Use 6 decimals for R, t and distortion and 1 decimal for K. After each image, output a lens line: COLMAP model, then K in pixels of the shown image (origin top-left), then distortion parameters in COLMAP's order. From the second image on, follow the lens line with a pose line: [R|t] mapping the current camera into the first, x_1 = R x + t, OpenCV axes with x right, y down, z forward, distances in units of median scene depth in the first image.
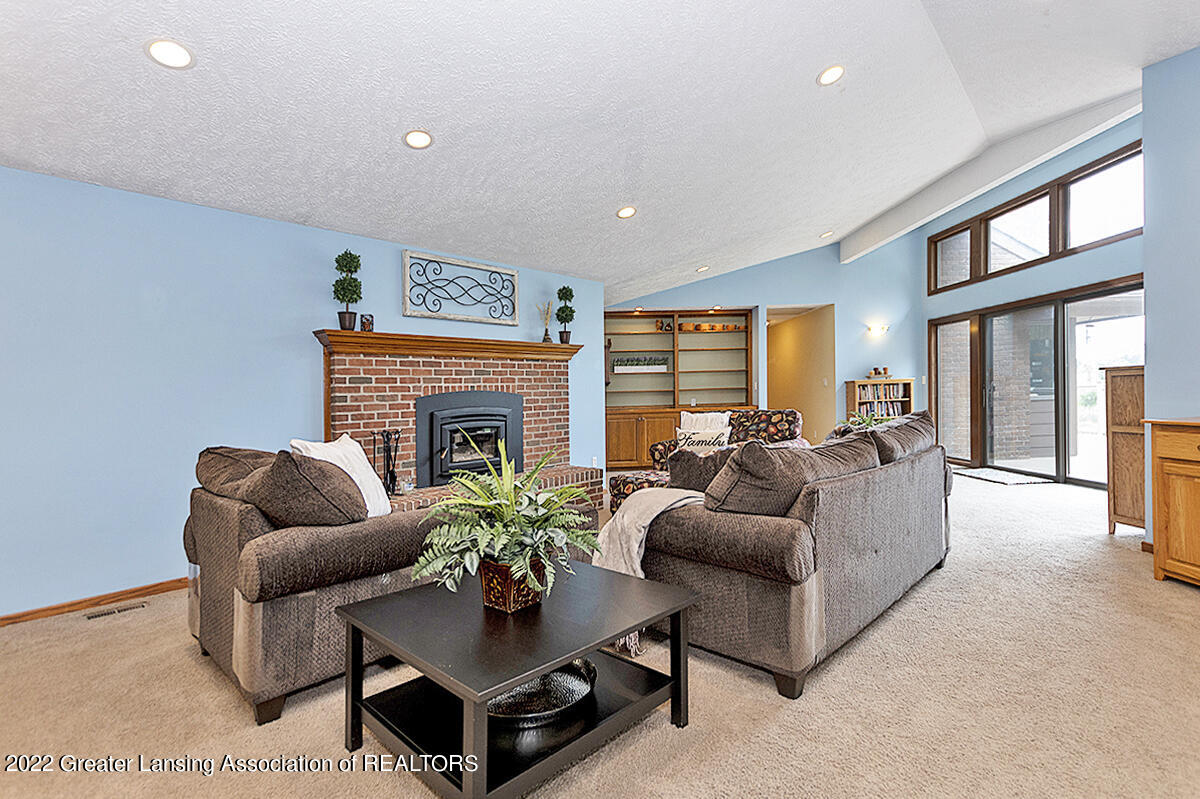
lens RADIAL K [[523.2, 0, 577.4], [0, 523.2, 378.7], [0, 0, 1]] dist [0.003207, -0.000054]
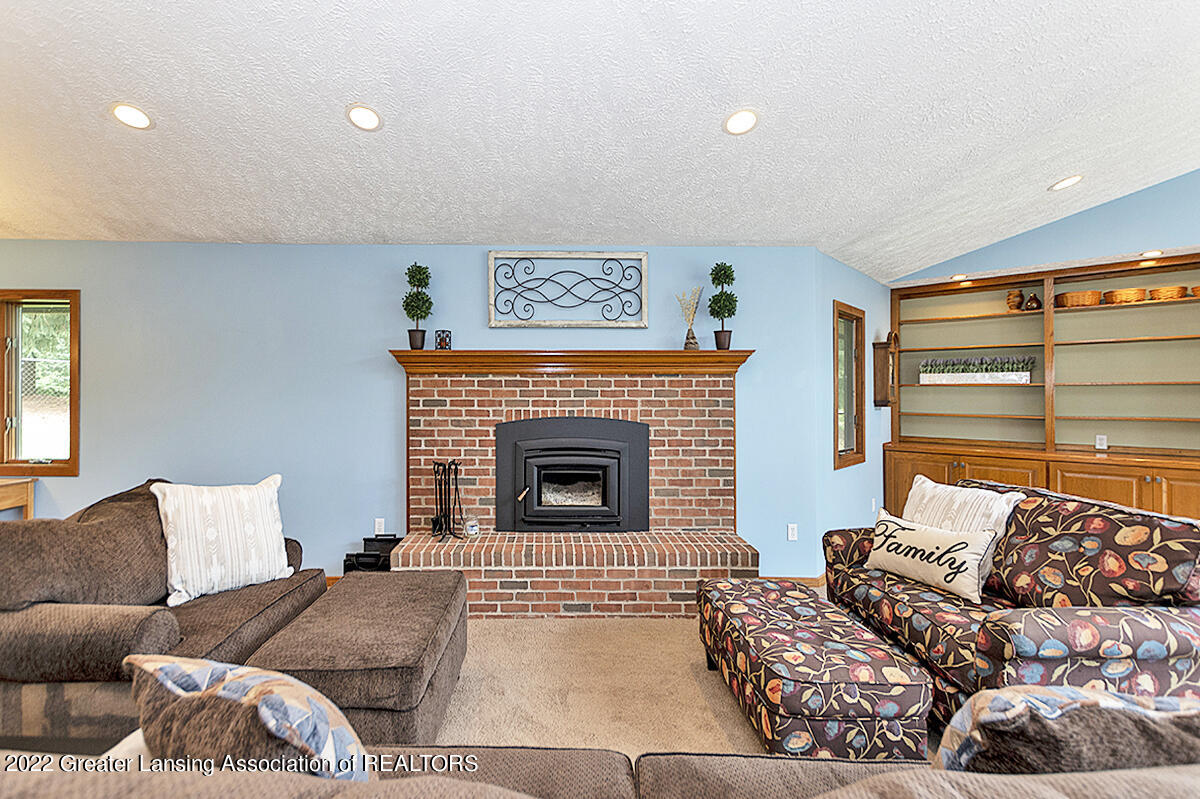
lens RADIAL K [[523.2, 0, 577.4], [0, 523.2, 378.7], [0, 0, 1]] dist [0.003207, -0.000054]
pose [[0.724886, 0.005266, -0.688848, 0.349804], [0.002117, 0.999949, 0.009872, -0.042164], [0.688865, -0.008614, 0.724838, 0.450372]]
